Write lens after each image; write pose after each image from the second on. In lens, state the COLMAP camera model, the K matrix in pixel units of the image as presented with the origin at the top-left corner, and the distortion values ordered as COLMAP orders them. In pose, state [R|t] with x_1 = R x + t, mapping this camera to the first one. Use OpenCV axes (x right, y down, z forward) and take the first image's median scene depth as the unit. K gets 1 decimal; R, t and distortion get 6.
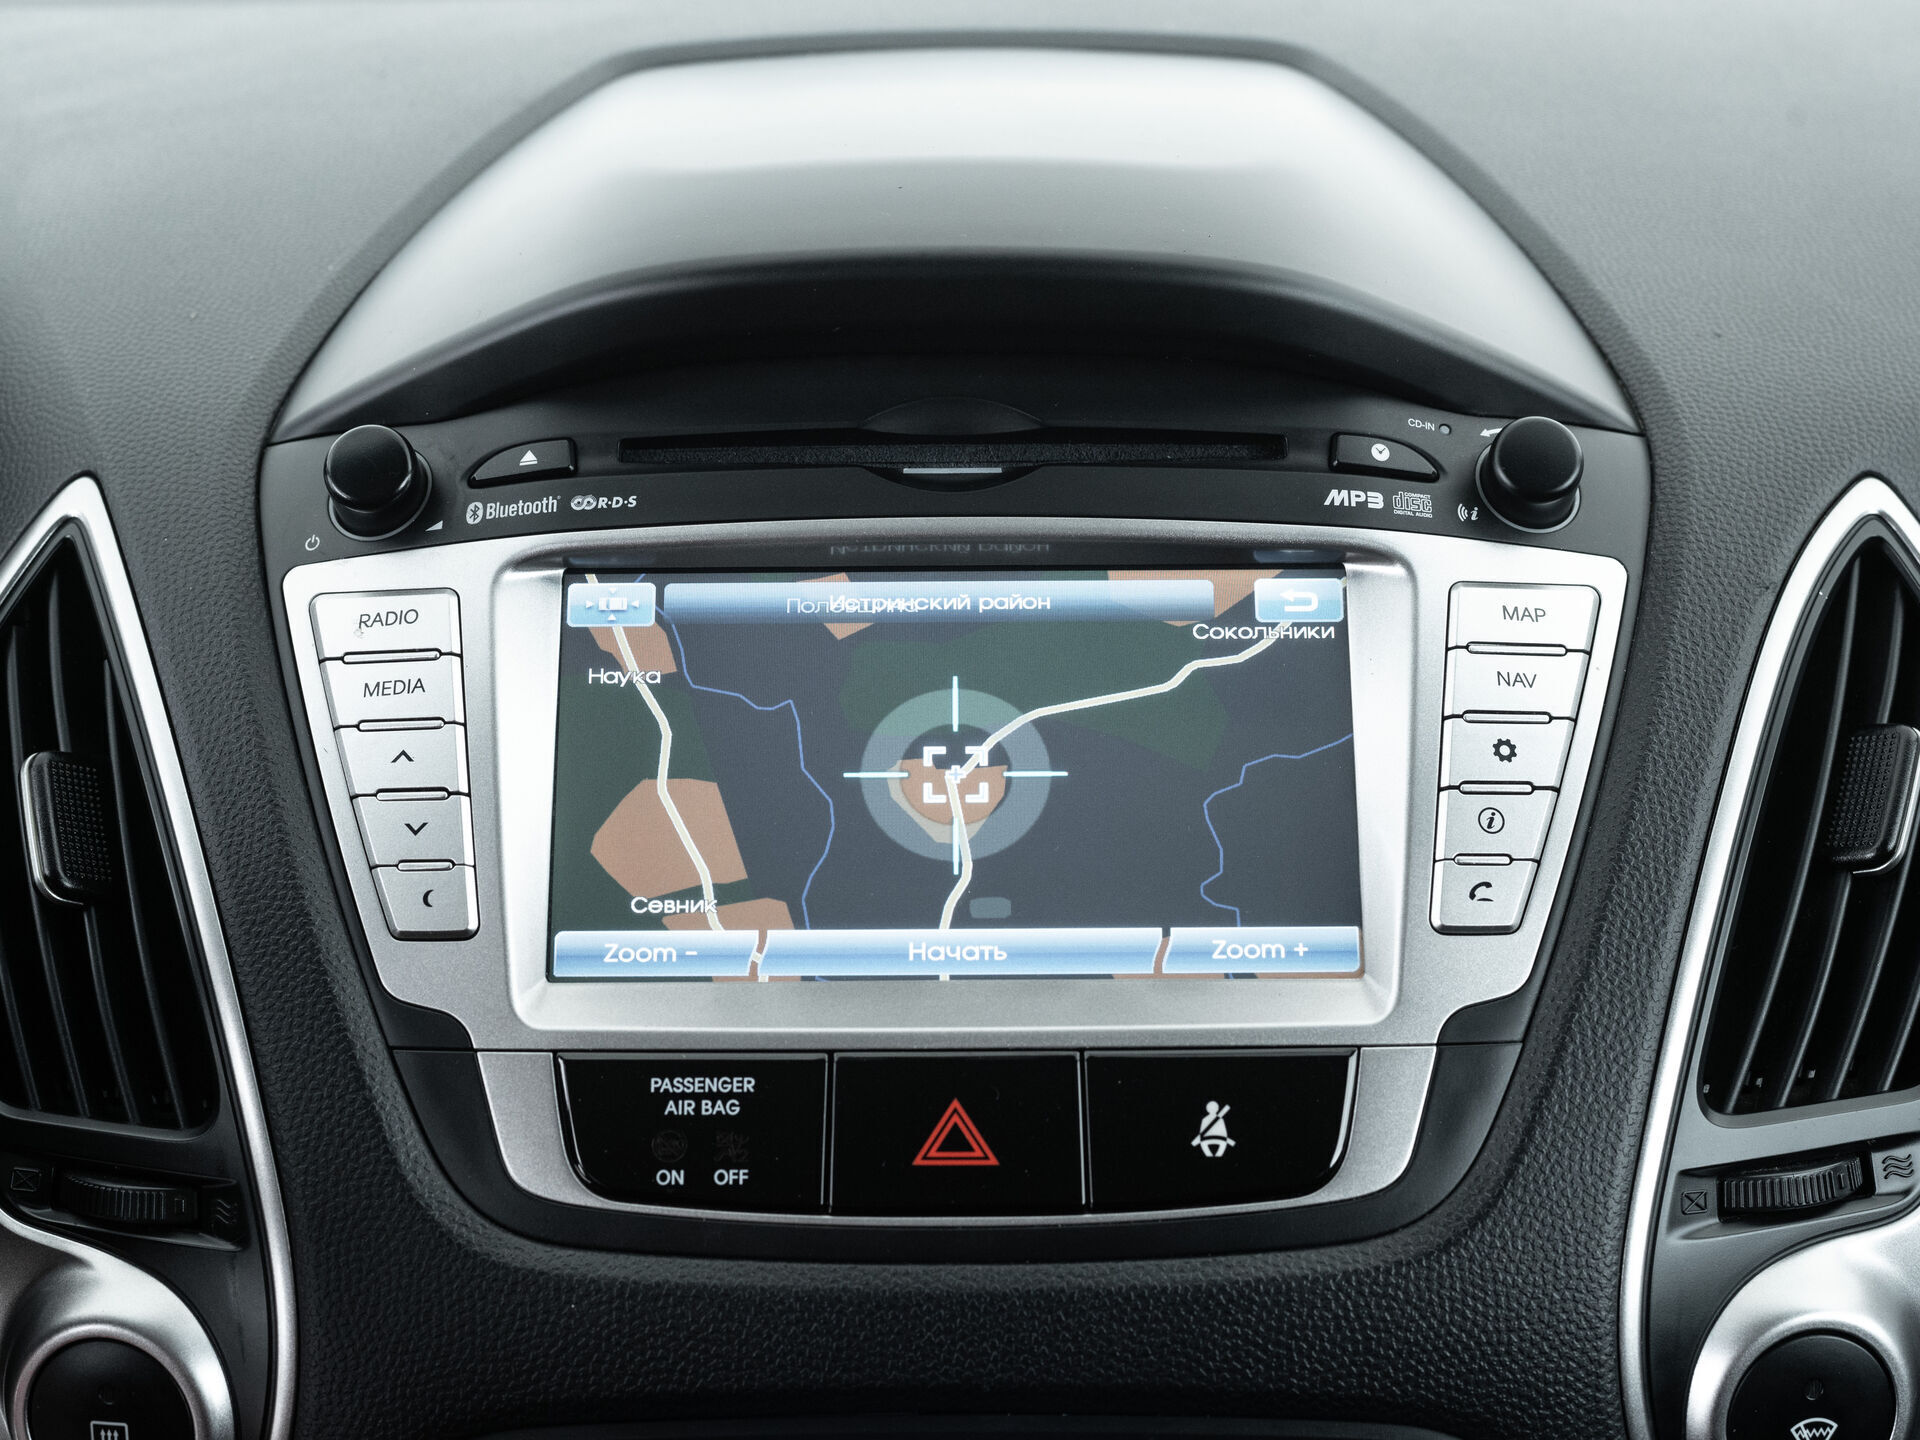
lens RADIAL K [[3339.5, 0, 960.0], [0, 3339.5, 720.0], [0, 0, 1]] dist [-0.138080, 0.197880]
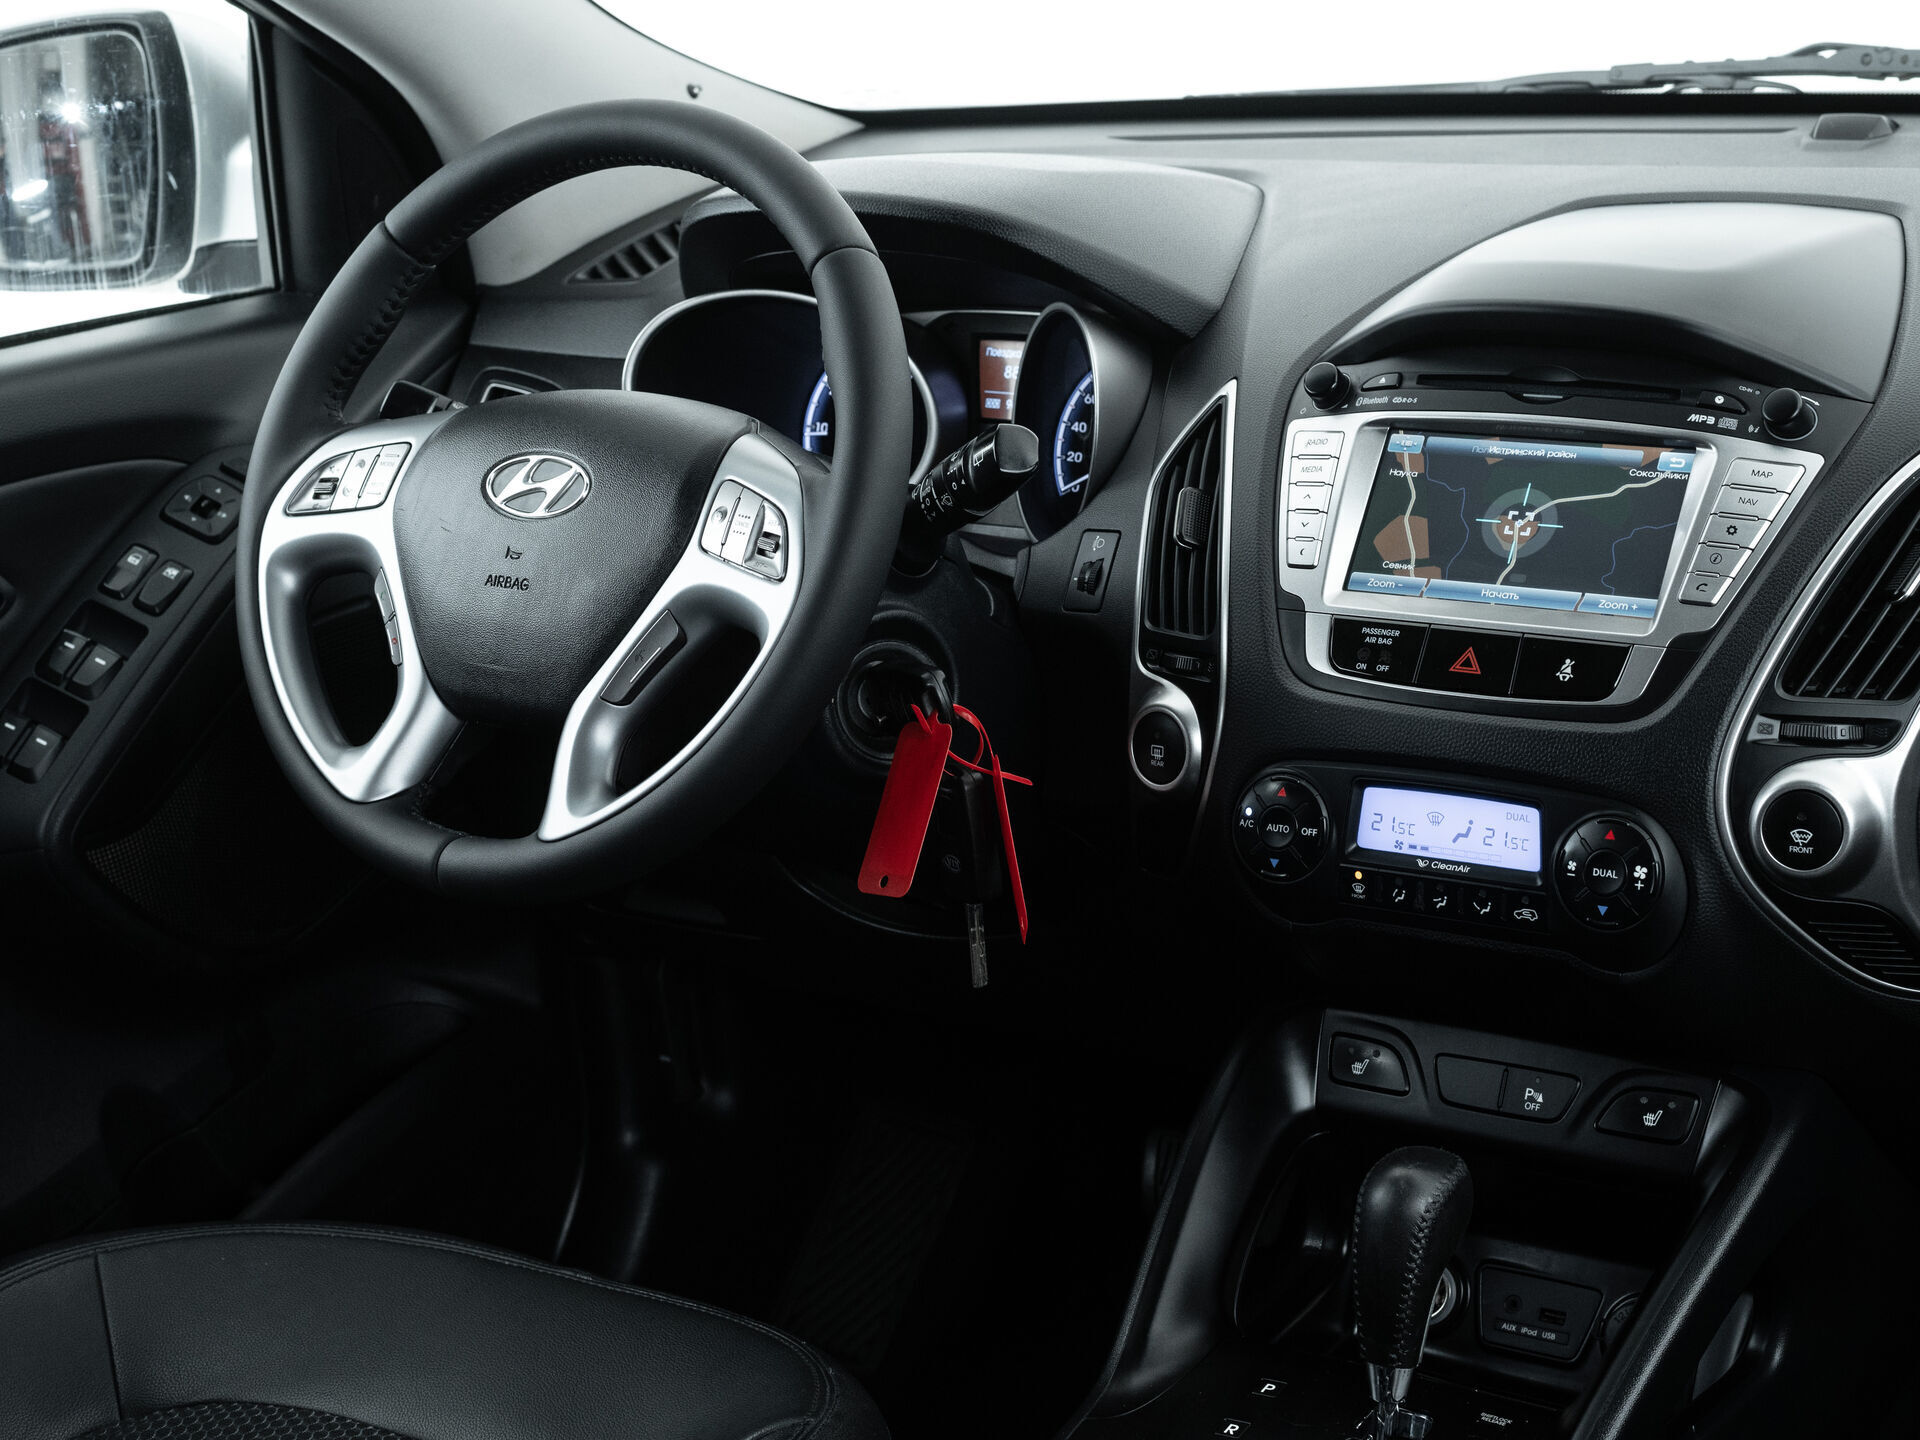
lens RADIAL K [[3339.5, 0, 960.0], [0, 3339.5, 720.0], [0, 0, 1]] dist [-0.138080, 0.197880]
pose [[0.824446, 0.111062, -0.554936, 0.997249], [-0.116751, 0.992840, 0.025250, 0.141895], [0.553767, 0.043972, 0.831510, -1.169427]]
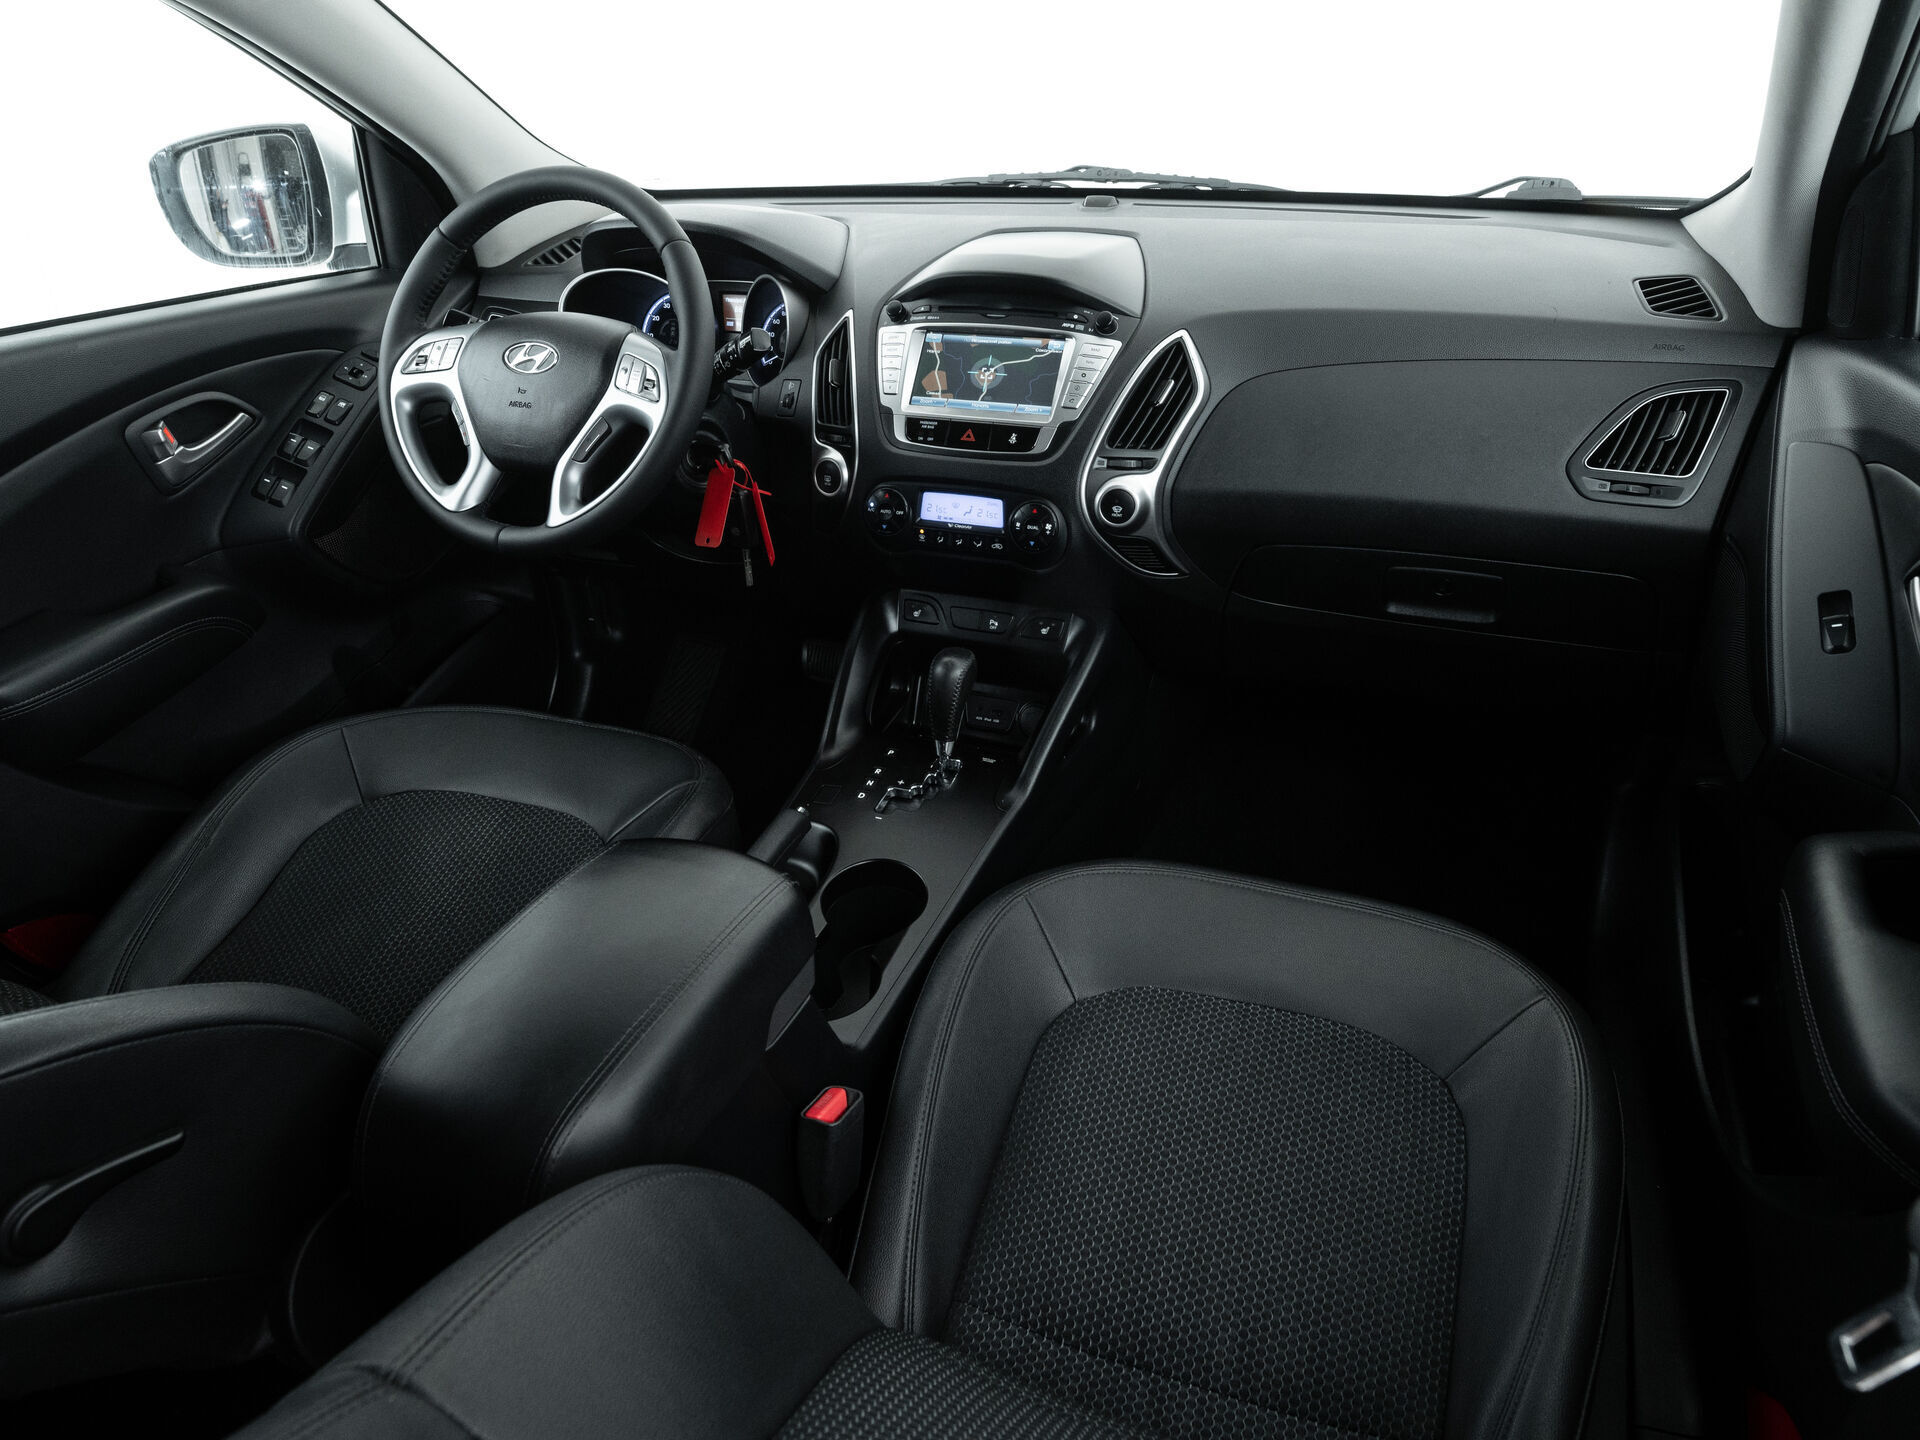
lens RADIAL K [[1241.8, 0, 963.8], [0, 1241.8, 711.3], [0, 0, 1]] dist [-0.024162, -0.004824]
pose [[0.934245, 0.158718, -0.319367, 0.689501], [-0.101067, 0.976625, 0.189709, 0.173568], [0.342012, -0.144957, 0.928448, -0.943488]]
